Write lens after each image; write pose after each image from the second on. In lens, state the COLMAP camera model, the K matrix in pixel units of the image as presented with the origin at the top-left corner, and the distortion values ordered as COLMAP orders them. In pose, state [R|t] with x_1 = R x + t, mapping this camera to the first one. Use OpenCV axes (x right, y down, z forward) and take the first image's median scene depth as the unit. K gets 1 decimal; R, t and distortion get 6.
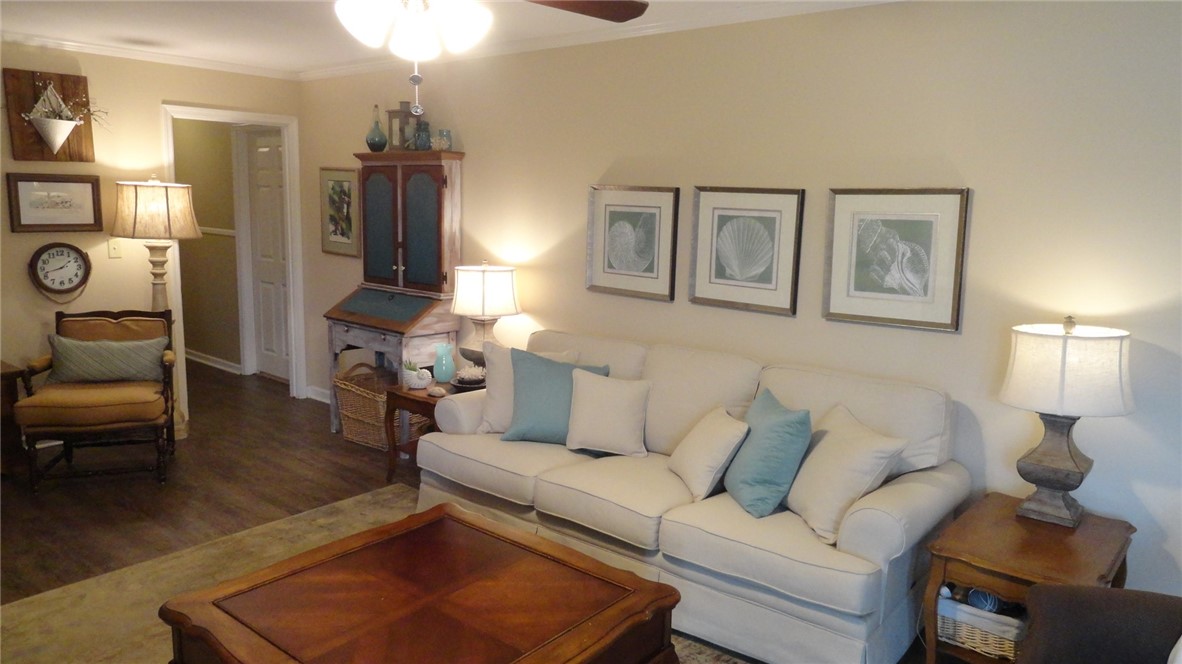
lens RADIAL K [[815.1, 0, 596.6], [0, 815.1, 331.7], [0, 0, 1]] dist [-0.002084, 0.010411]
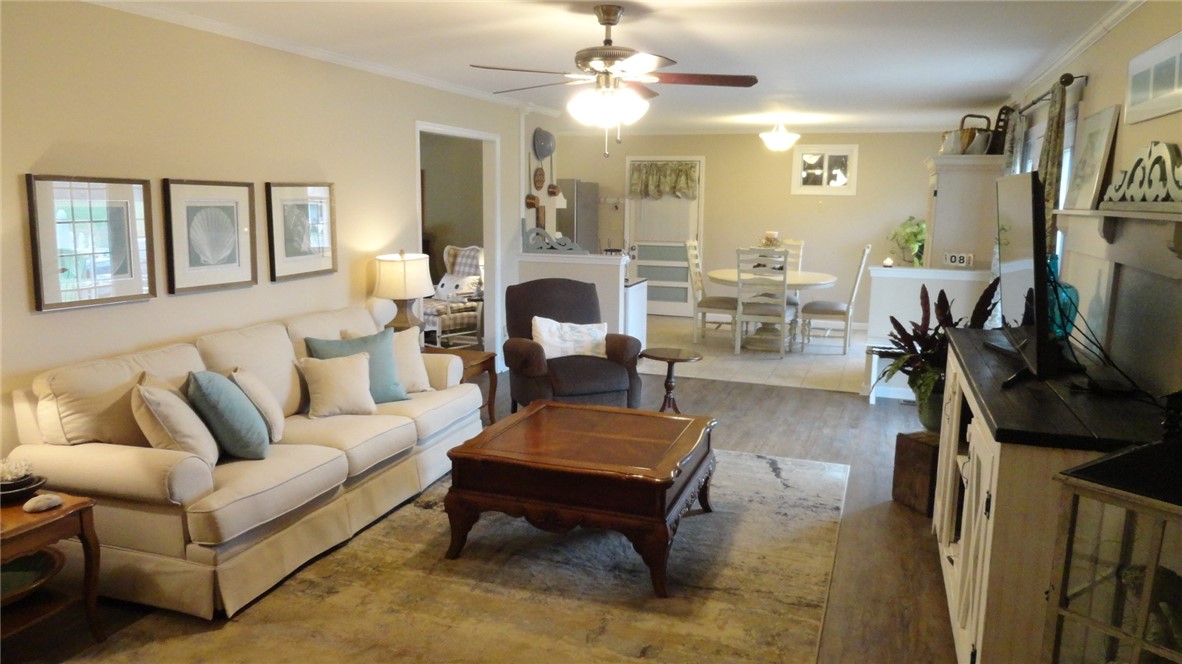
lens RADIAL K [[815.1, 0, 596.6], [0, 815.1, 331.7], [0, 0, 1]] dist [-0.002084, 0.010411]
pose [[-0.341418, -0.181389, 0.922243, -0.796477], [0.131140, 0.962411, 0.237838, -0.130687], [-0.930718, 0.202145, -0.304798, 0.669223]]
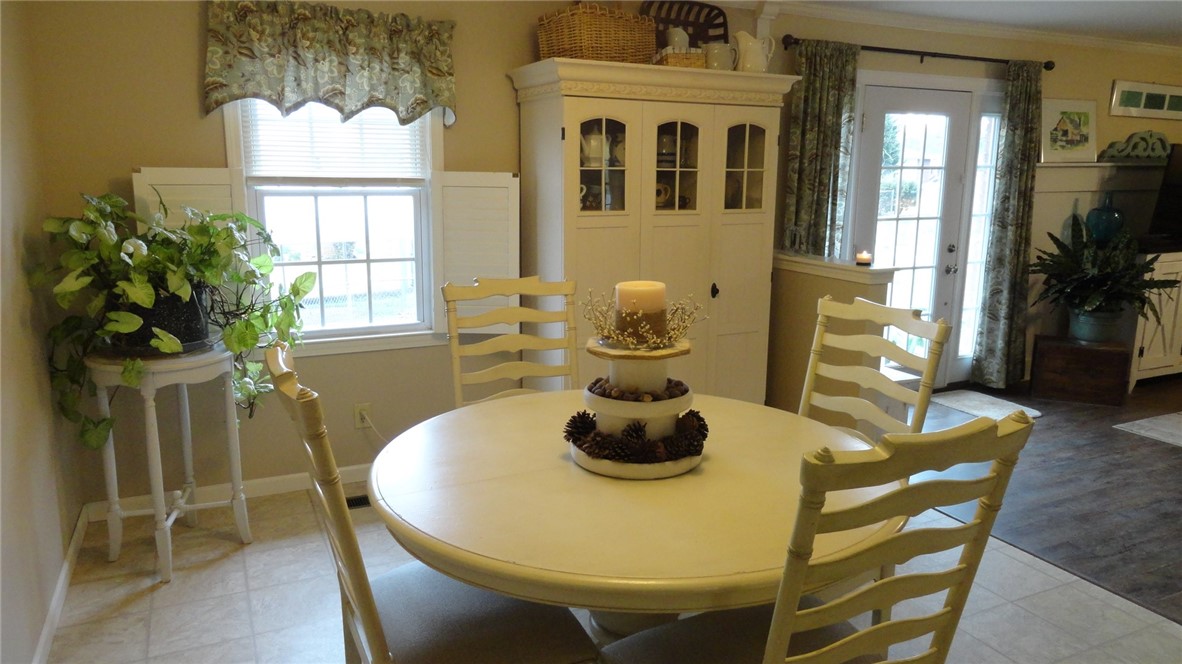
lens RADIAL K [[815.1, 0, 596.6], [0, 815.1, 331.7], [0, 0, 1]] dist [-0.002084, 0.010411]
pose [[-0.402003, 0.156698, -0.902130, 1.144360], [-0.164720, 0.956797, 0.239596, 0.061387], [0.900700, 0.244917, -0.358824, -0.137894]]
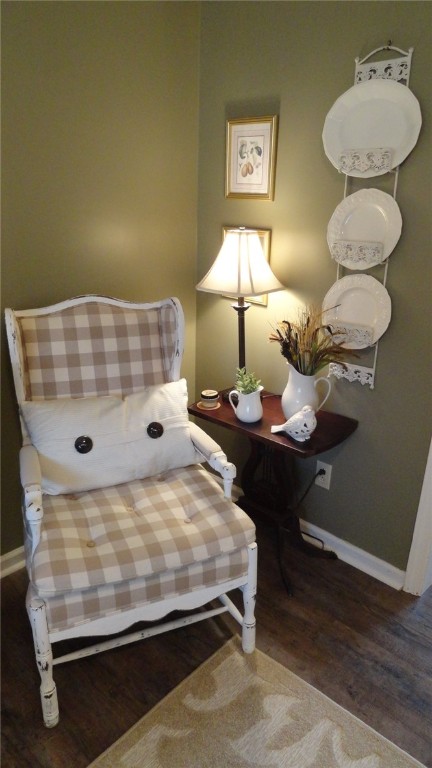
lens RADIAL K [[529.6, 0, 217.3], [0, 529.6, 388.4], [0, 0, 1]] dist [-0.002084, 0.010411]
pose [[-0.997450, -0.064464, 0.030639, 0.814301], [-0.040275, 0.862739, 0.504043, -0.066397], [-0.058926, 0.501524, -0.863135, 0.700575]]
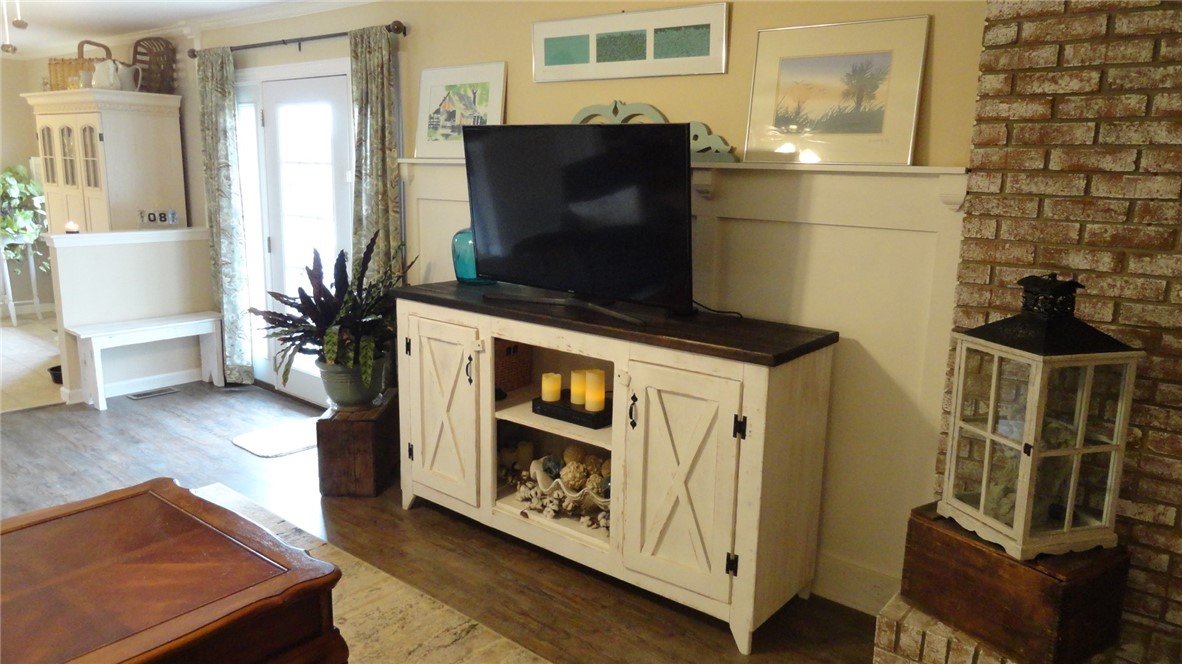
lens RADIAL K [[815.1, 0, 596.6], [0, 815.1, 331.7], [0, 0, 1]] dist [-0.002084, 0.010411]
pose [[-0.998681, -0.047561, -0.019349, -0.351063], [-0.051330, 0.934335, 0.352679, -0.132333], [0.001305, 0.353207, -0.935544, 0.802264]]
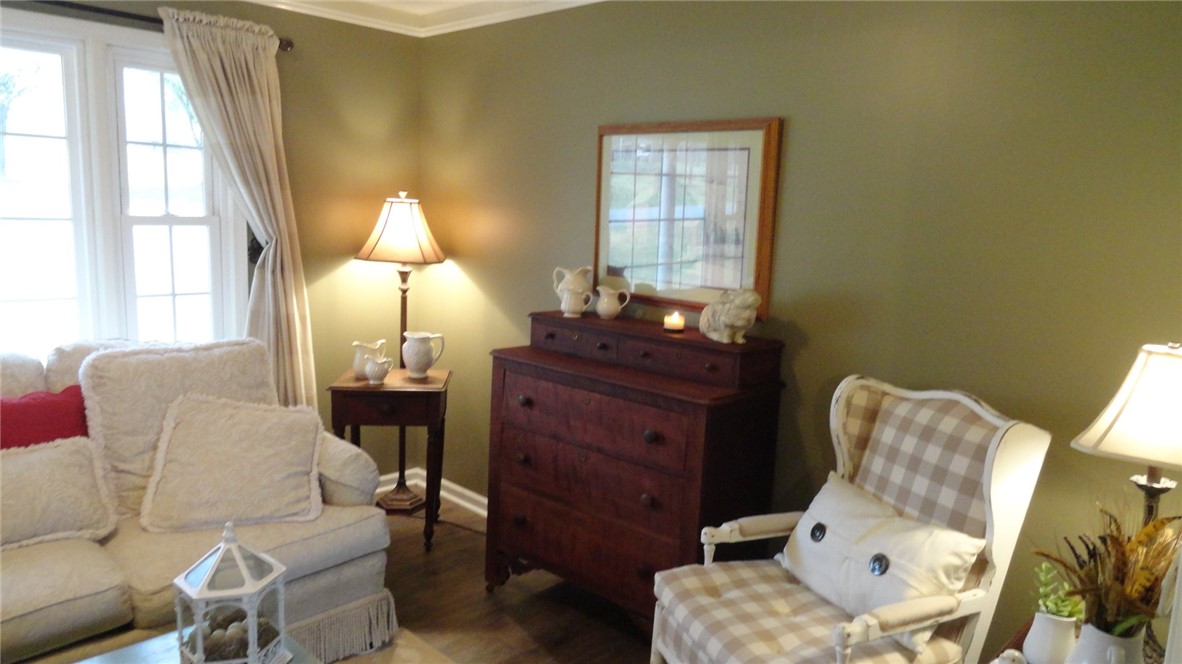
lens RADIAL K [[815.1, 0, 596.6], [0, 815.1, 331.7], [0, 0, 1]] dist [-0.002084, 0.010411]
pose [[0.082540, -0.163391, 0.983102, 0.465109], [0.125660, 0.980302, 0.152375, -0.056081], [-0.988634, 0.110960, 0.101446, 0.493707]]
